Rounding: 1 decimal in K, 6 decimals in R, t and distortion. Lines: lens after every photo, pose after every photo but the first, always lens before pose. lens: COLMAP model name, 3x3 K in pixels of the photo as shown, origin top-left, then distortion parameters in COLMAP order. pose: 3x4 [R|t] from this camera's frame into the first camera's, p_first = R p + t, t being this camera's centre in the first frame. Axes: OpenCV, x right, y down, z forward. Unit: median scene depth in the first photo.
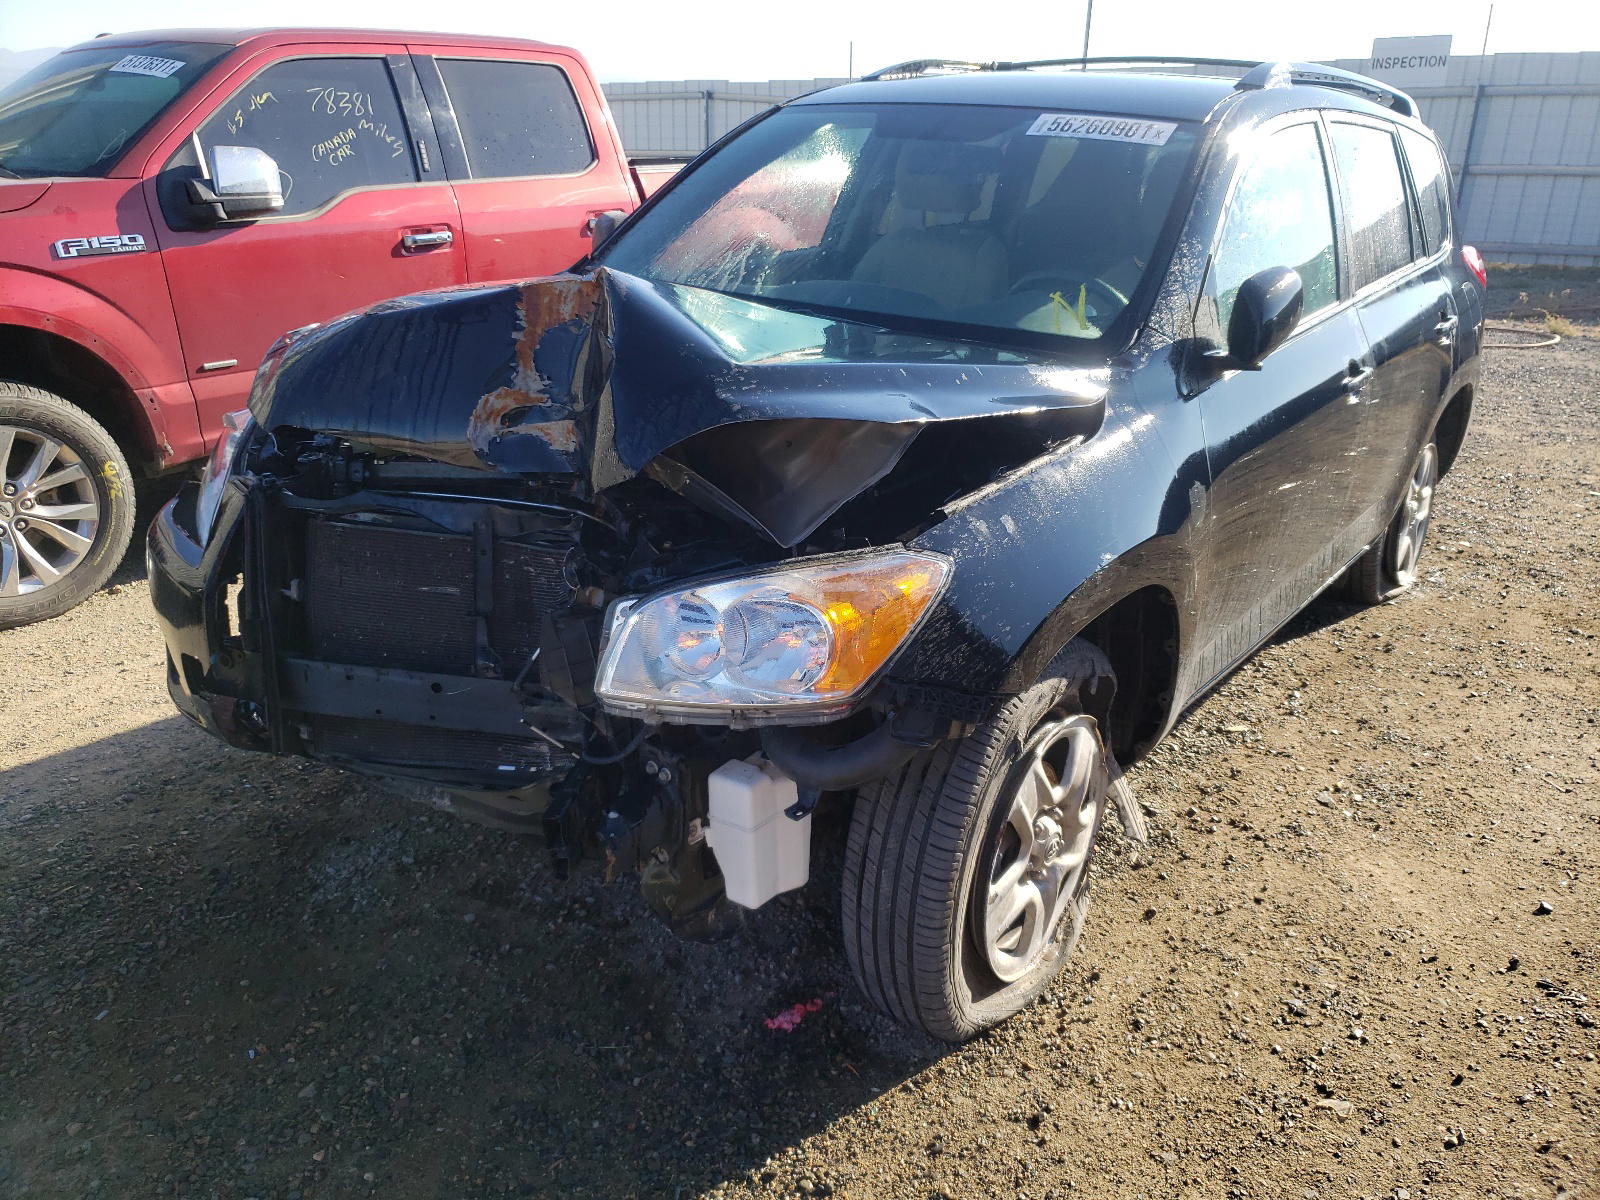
lens RADIAL K [[1228.8, 0, 800.0], [0, 1228.8, 600.0], [0, 0, 1]] dist [0.003220, 0.001581]
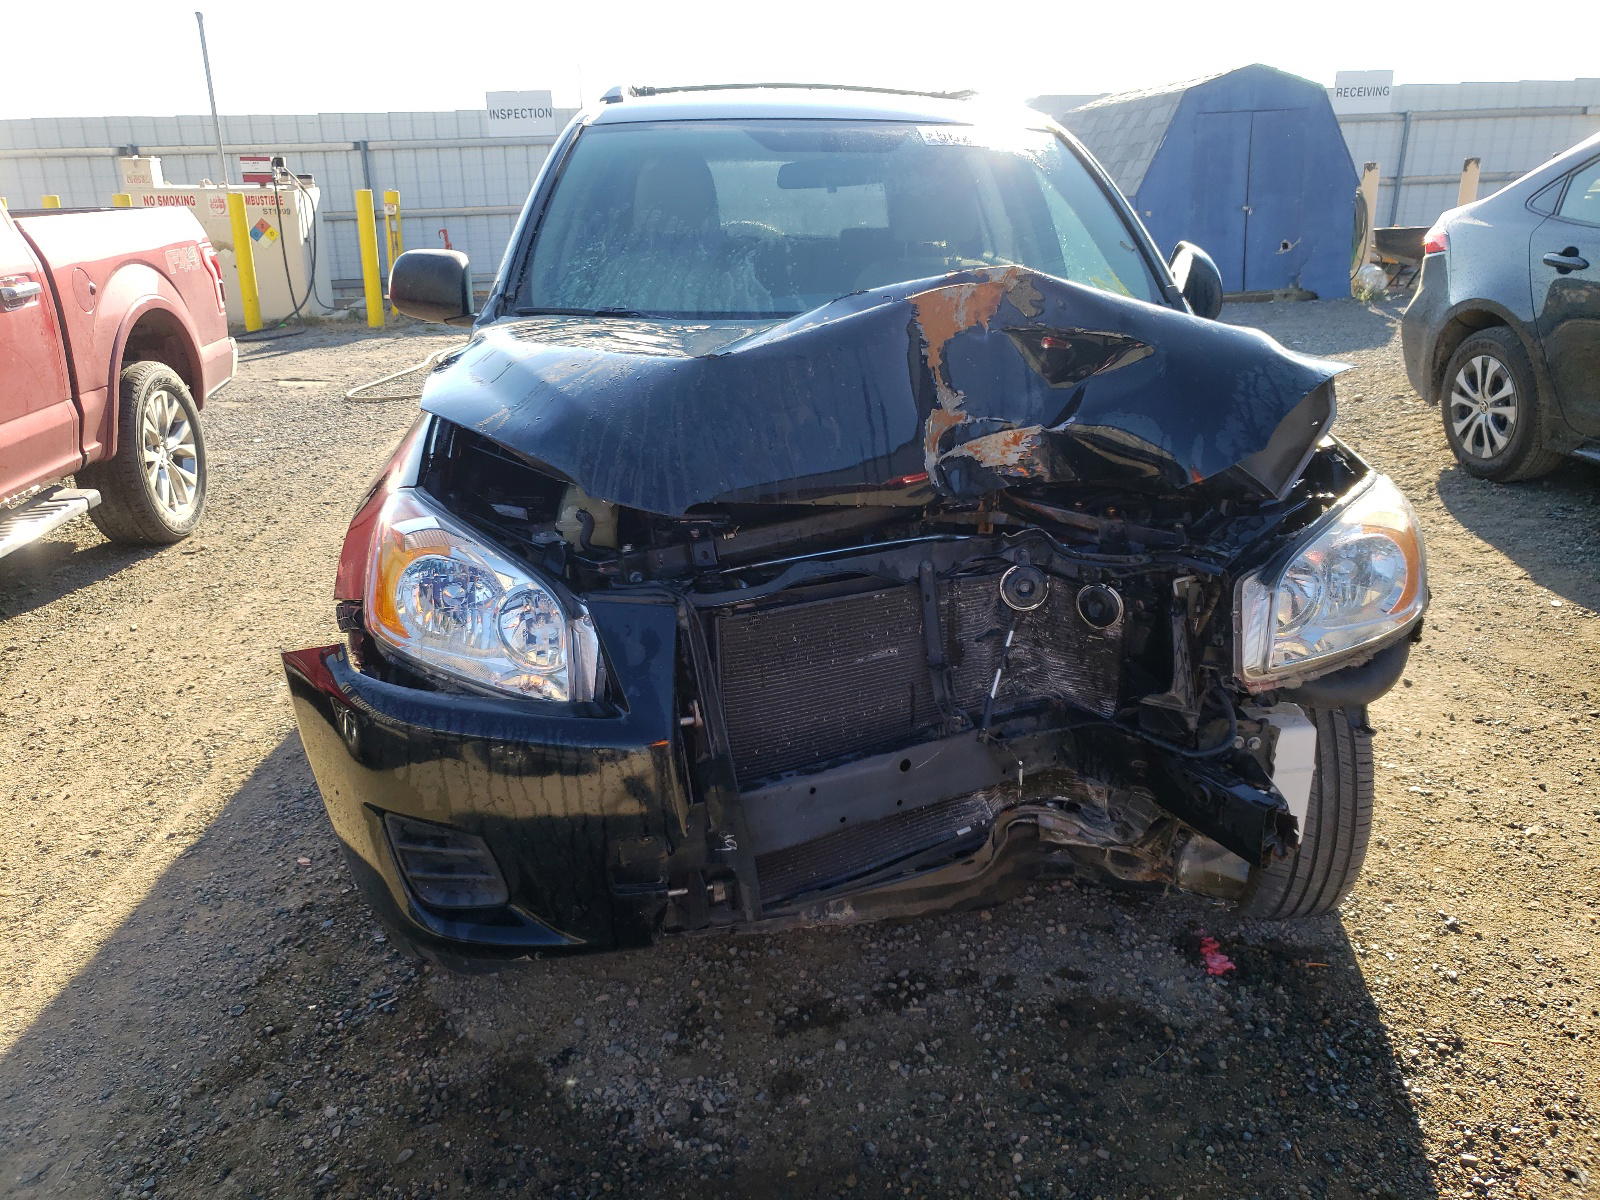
lens RADIAL K [[1228.8, 0, 800.0], [0, 1228.8, 600.0], [0, 0, 1]] dist [0.003220, 0.001581]
pose [[0.735289, -0.224379, 0.639534, -0.875965], [0.247724, 0.967293, 0.054559, -0.106288], [-0.630859, 0.118312, 0.766824, 0.374802]]
